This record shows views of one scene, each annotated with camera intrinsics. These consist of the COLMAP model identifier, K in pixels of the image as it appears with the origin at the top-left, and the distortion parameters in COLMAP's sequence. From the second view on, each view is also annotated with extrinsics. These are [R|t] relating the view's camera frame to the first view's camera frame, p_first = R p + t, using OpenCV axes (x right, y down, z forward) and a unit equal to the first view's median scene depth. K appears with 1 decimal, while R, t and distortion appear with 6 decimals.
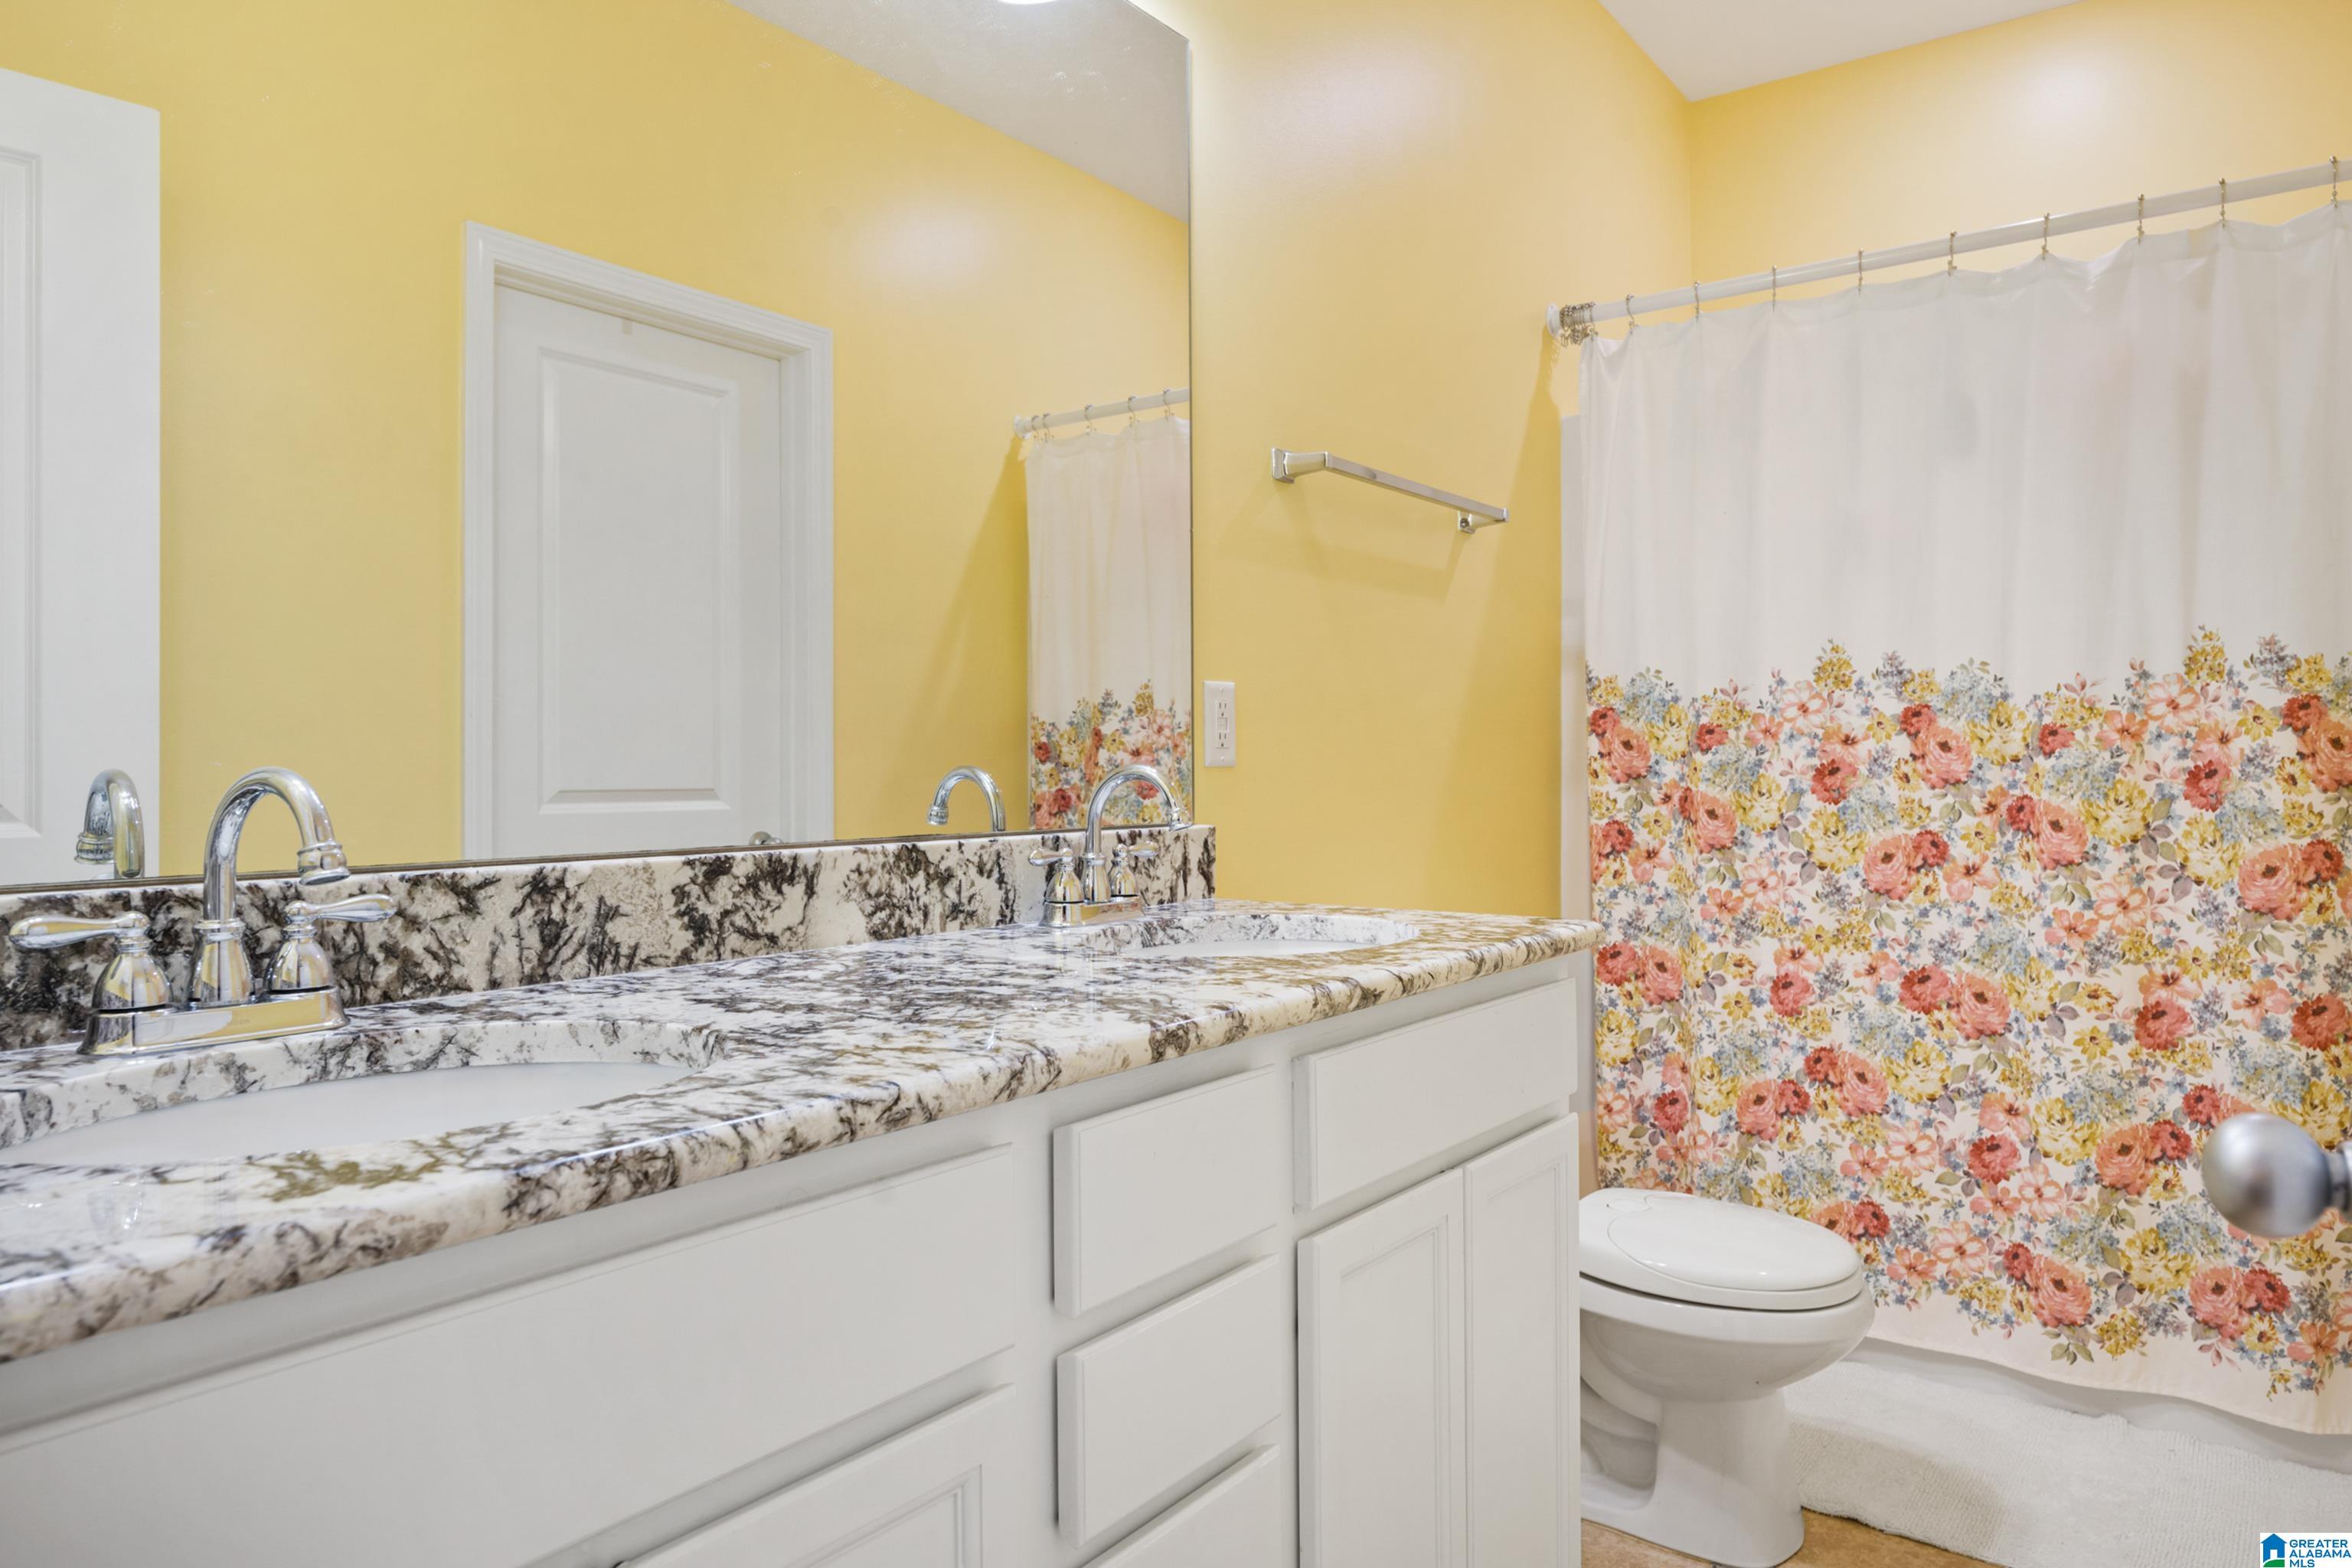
lens RADIAL K [[1518.1, 0, 1162.7], [0, 1518.1, 771.3], [0, 0, 1]] dist [-0.003587, 0.002450]
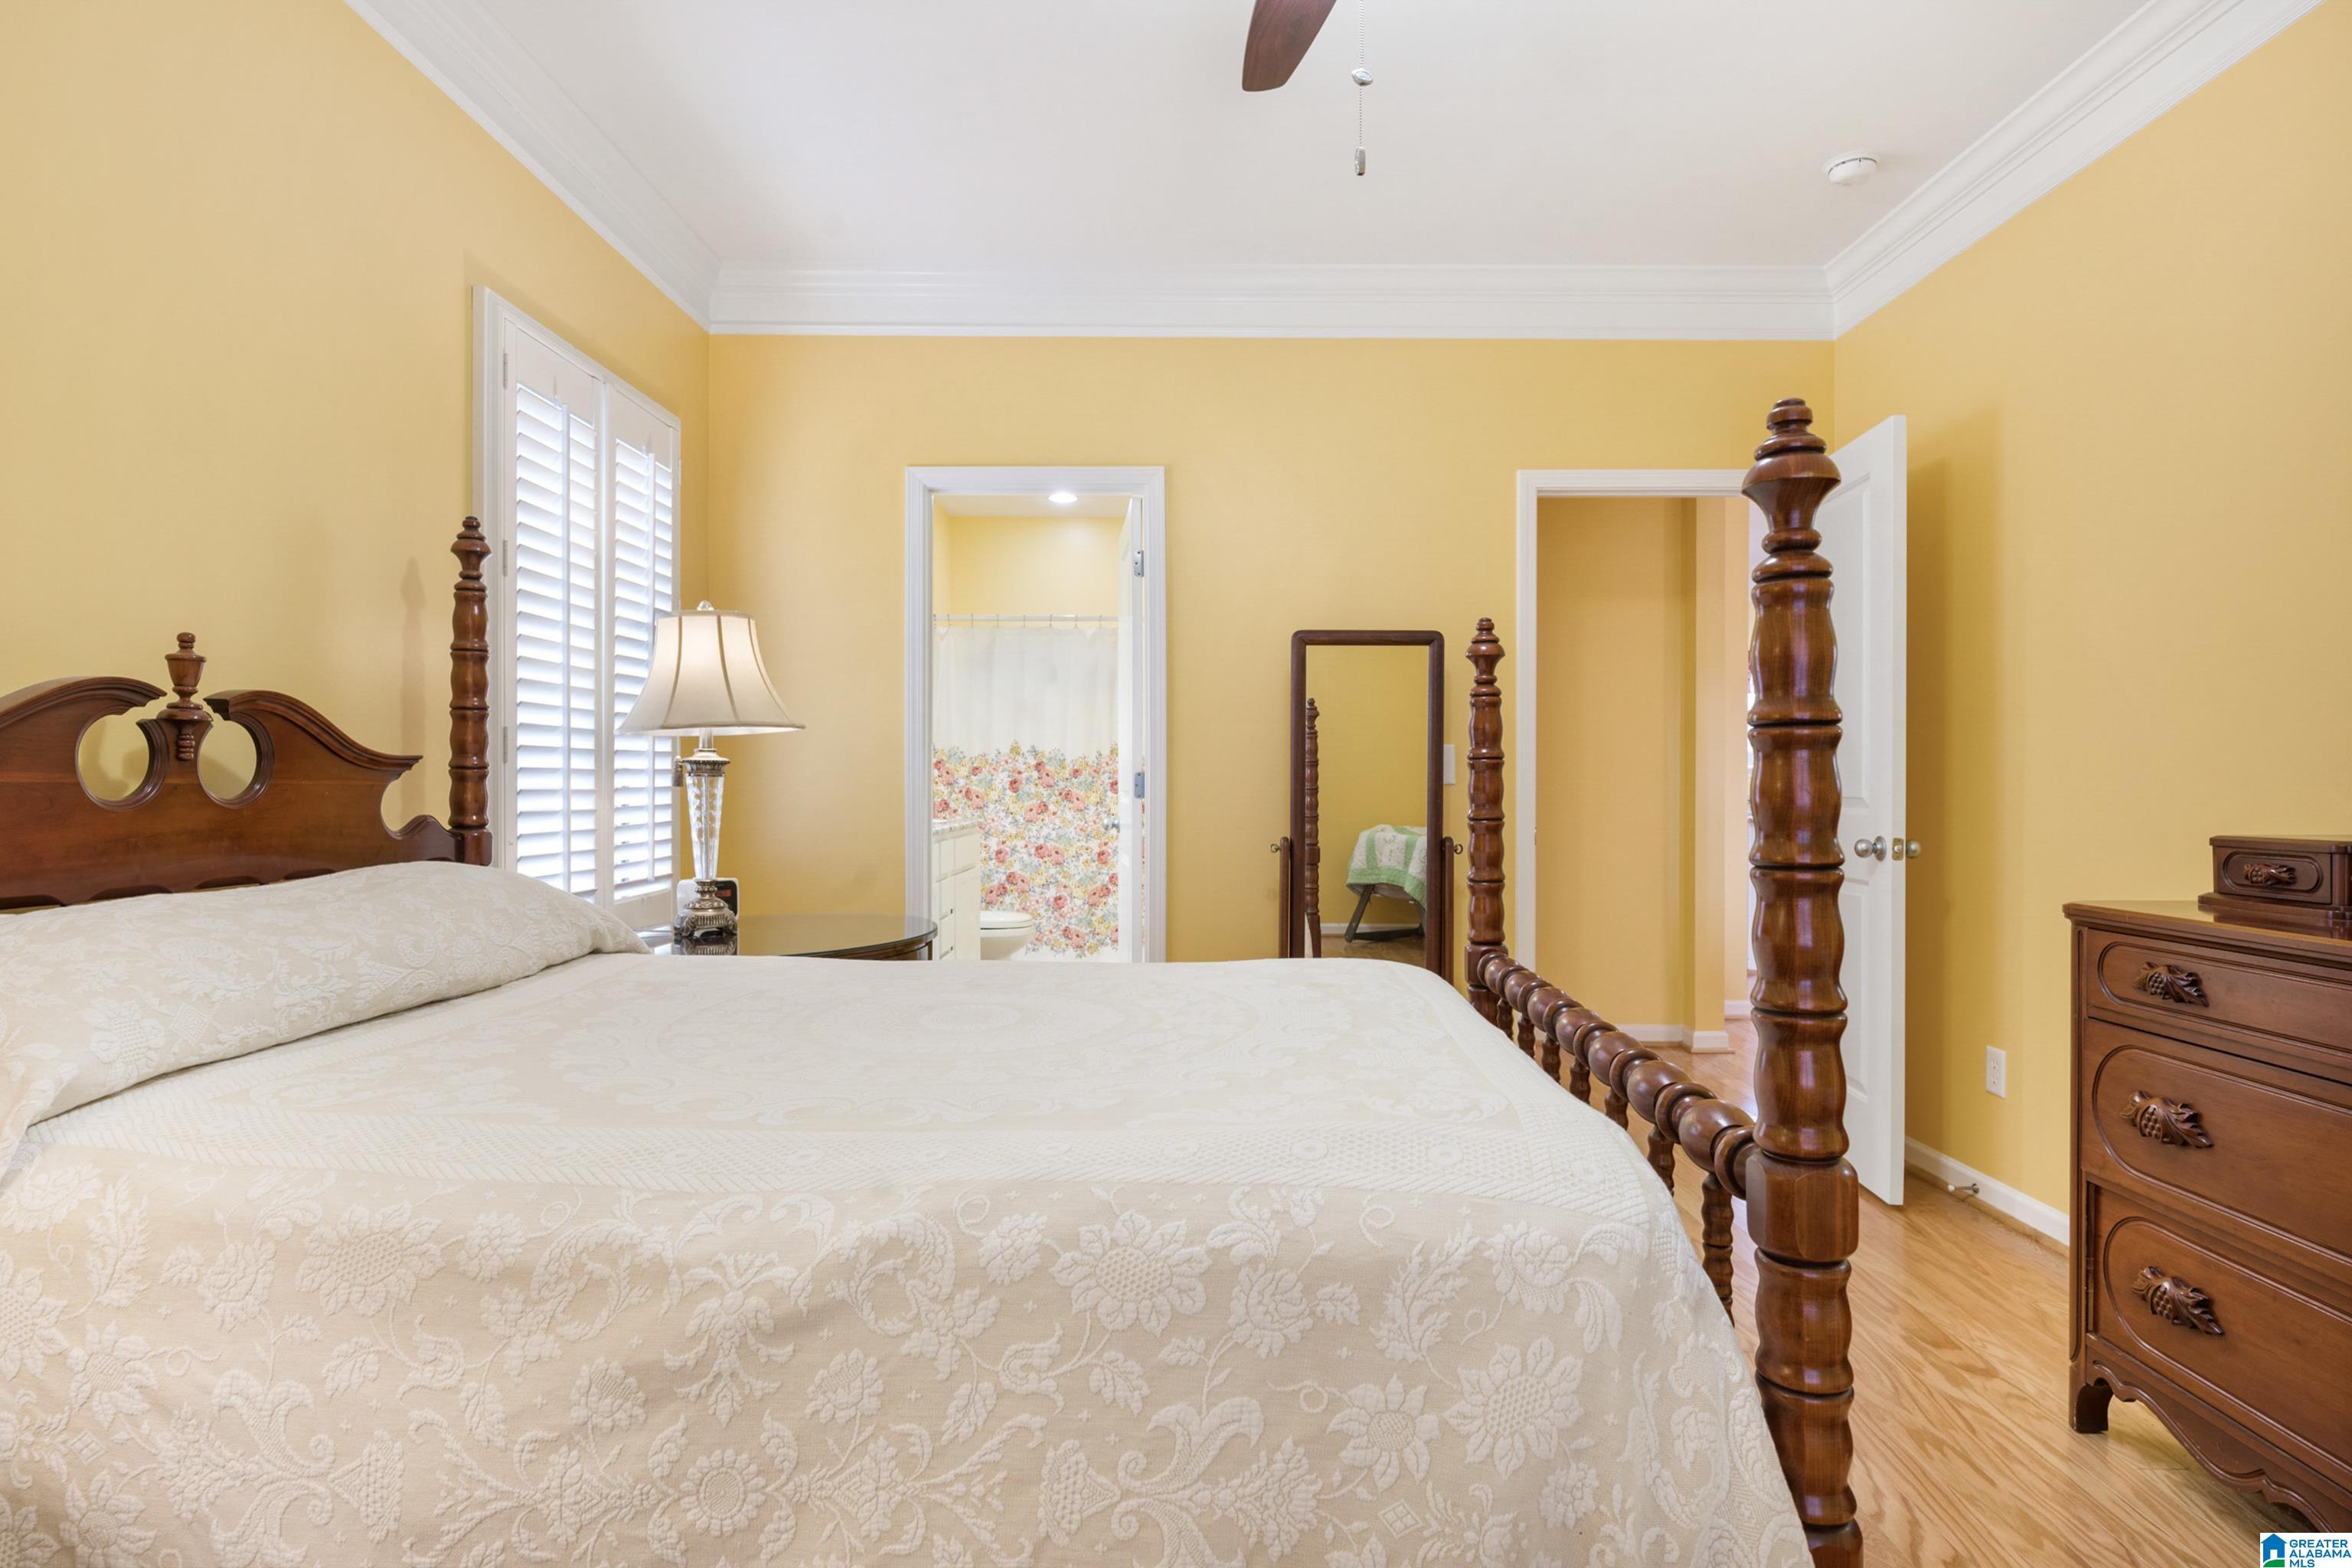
lens RADIAL K [[1321.6, 0, 1180.0], [0, 1321.6, 780.8], [0, 0, 1]] dist [0.003033, 0.000604]
pose [[0.805601, 0.011501, 0.592346, -0.909793], [-0.006500, 0.999923, -0.010574, 0.023949], [-0.592422, 0.004668, 0.805614, -1.410348]]
